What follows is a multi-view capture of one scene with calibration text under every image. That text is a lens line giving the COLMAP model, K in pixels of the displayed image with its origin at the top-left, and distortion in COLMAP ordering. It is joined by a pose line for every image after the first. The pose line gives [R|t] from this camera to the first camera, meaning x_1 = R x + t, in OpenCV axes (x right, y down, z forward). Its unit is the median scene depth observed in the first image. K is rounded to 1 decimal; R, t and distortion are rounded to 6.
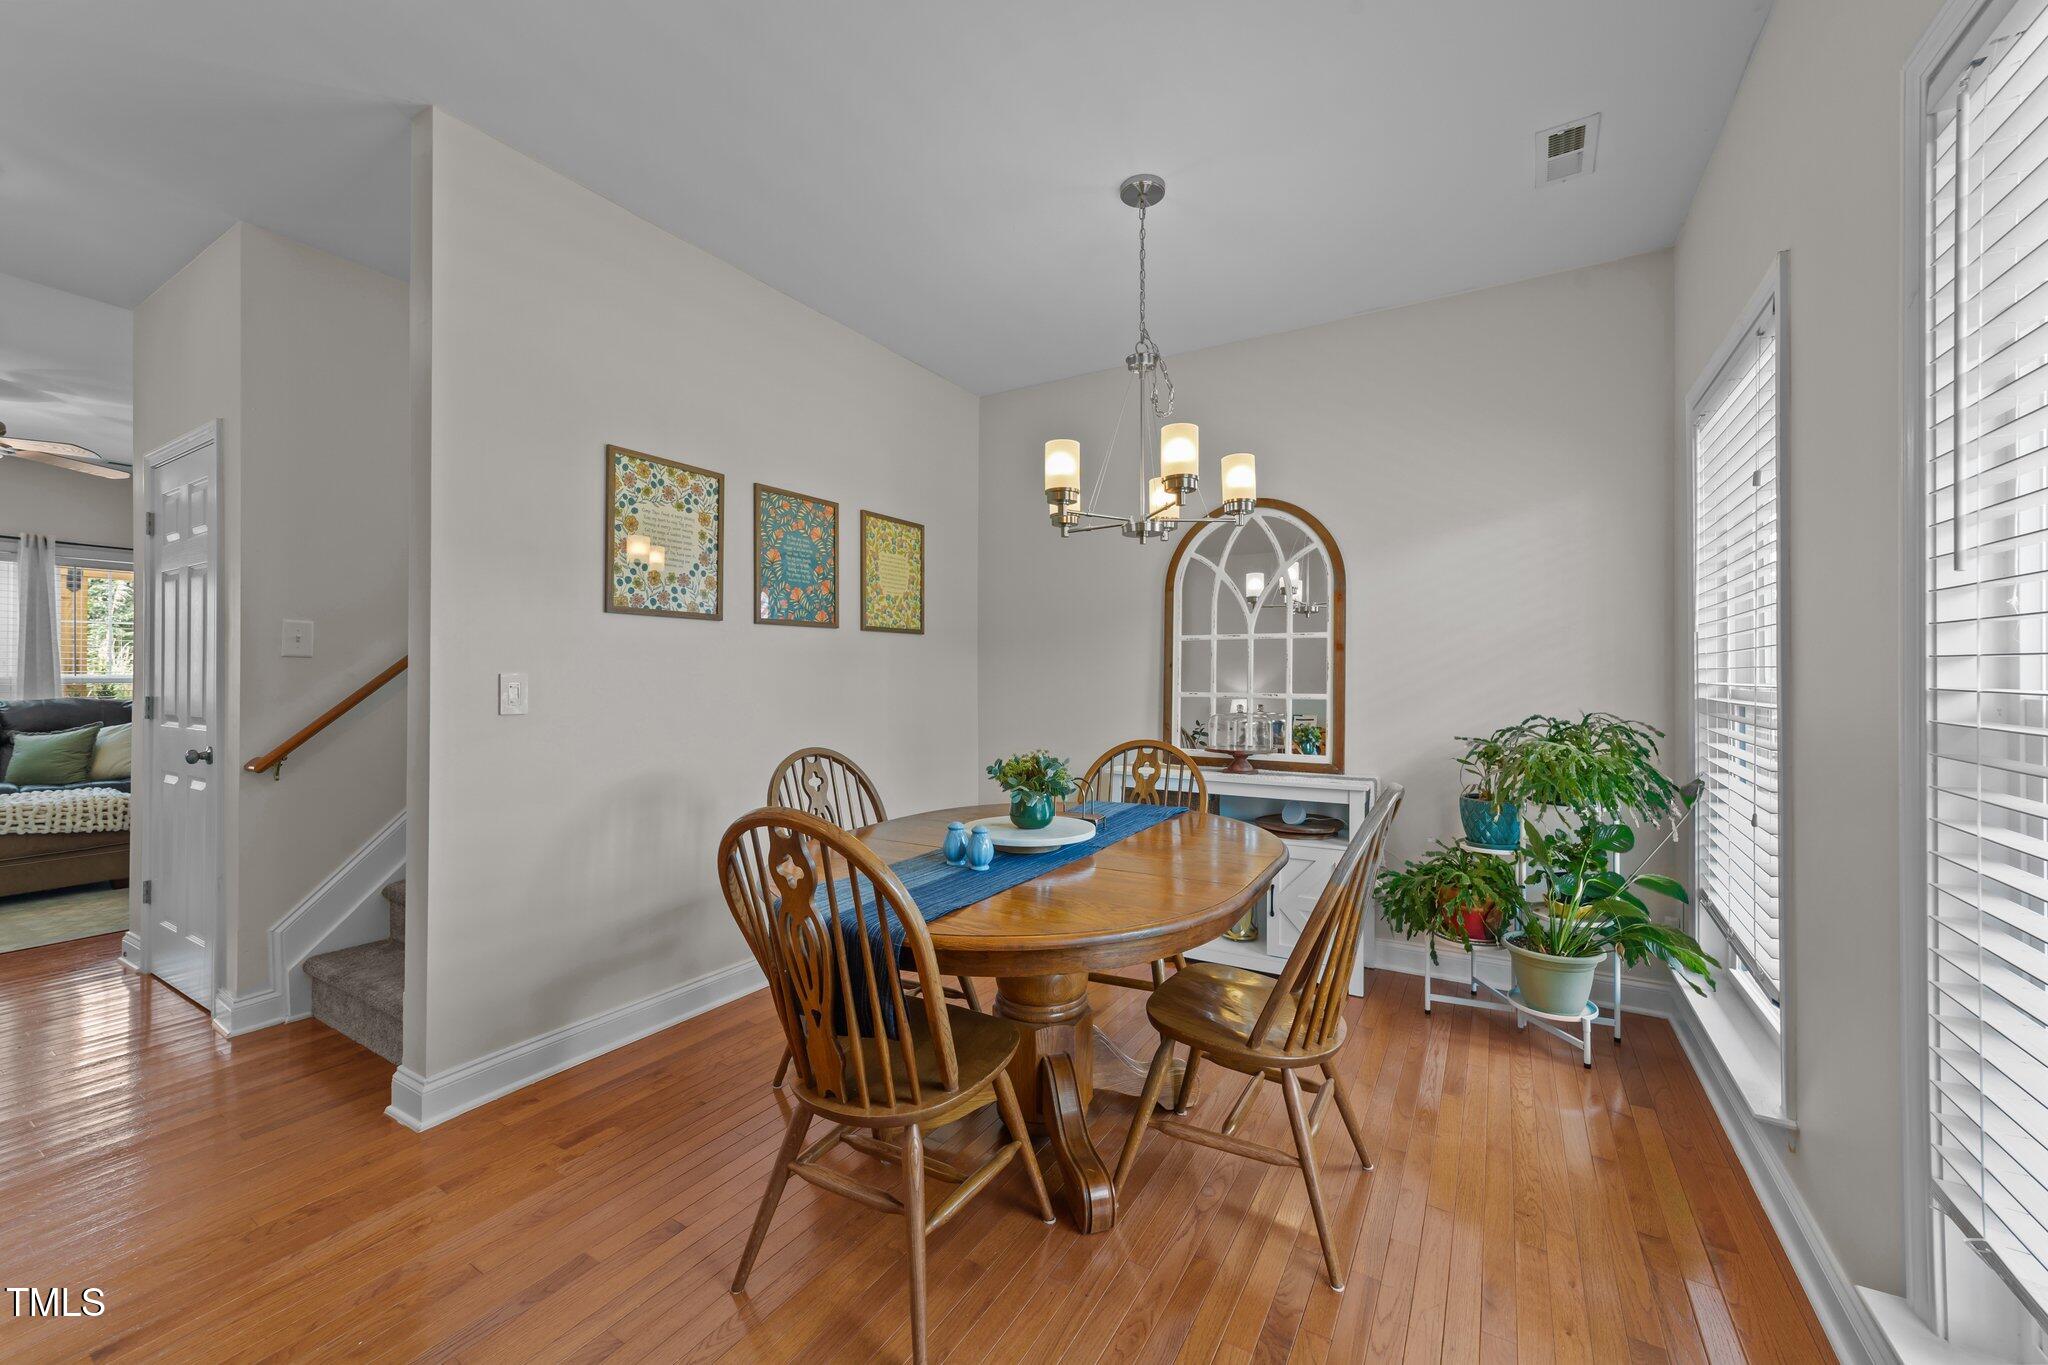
lens RADIAL K [[788.7, 0, 1031.6], [0, 788.7, 667.5], [0, 0, 1]] dist [-0.017195, 0.008316]
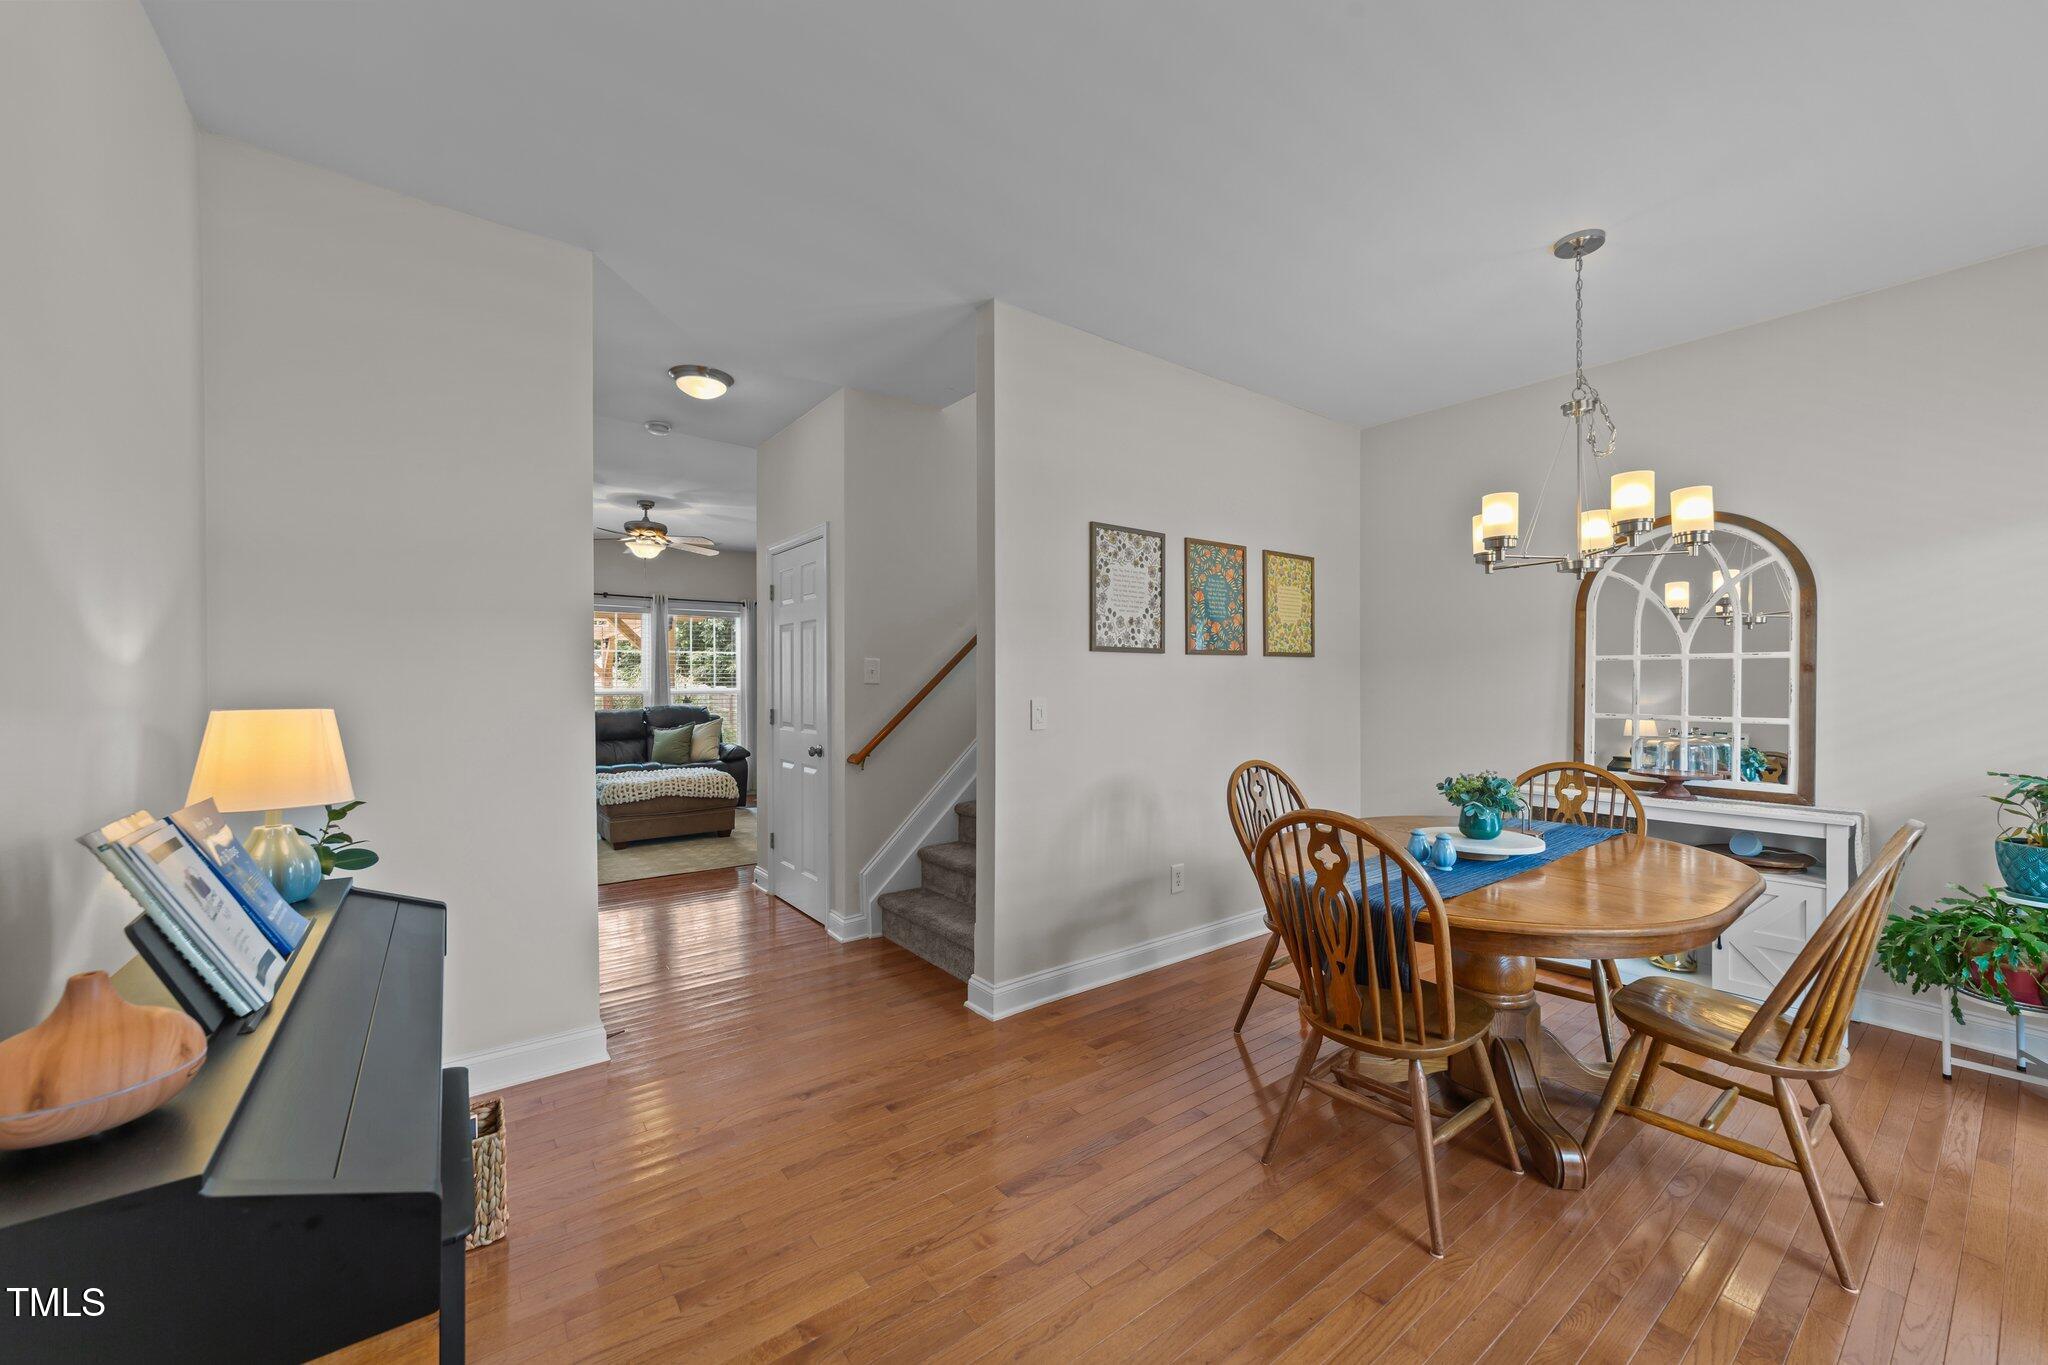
lens RADIAL K [[785.5, 0, 1029.9], [0, 785.5, 678.4], [0, 0, 1]] dist [-0.018166, 0.008692]
pose [[0.927855, -0.003854, -0.372921, -0.145162], [0.006668, 0.999958, 0.006258, -0.032611], [0.372881, -0.008293, 0.927842, -0.235233]]
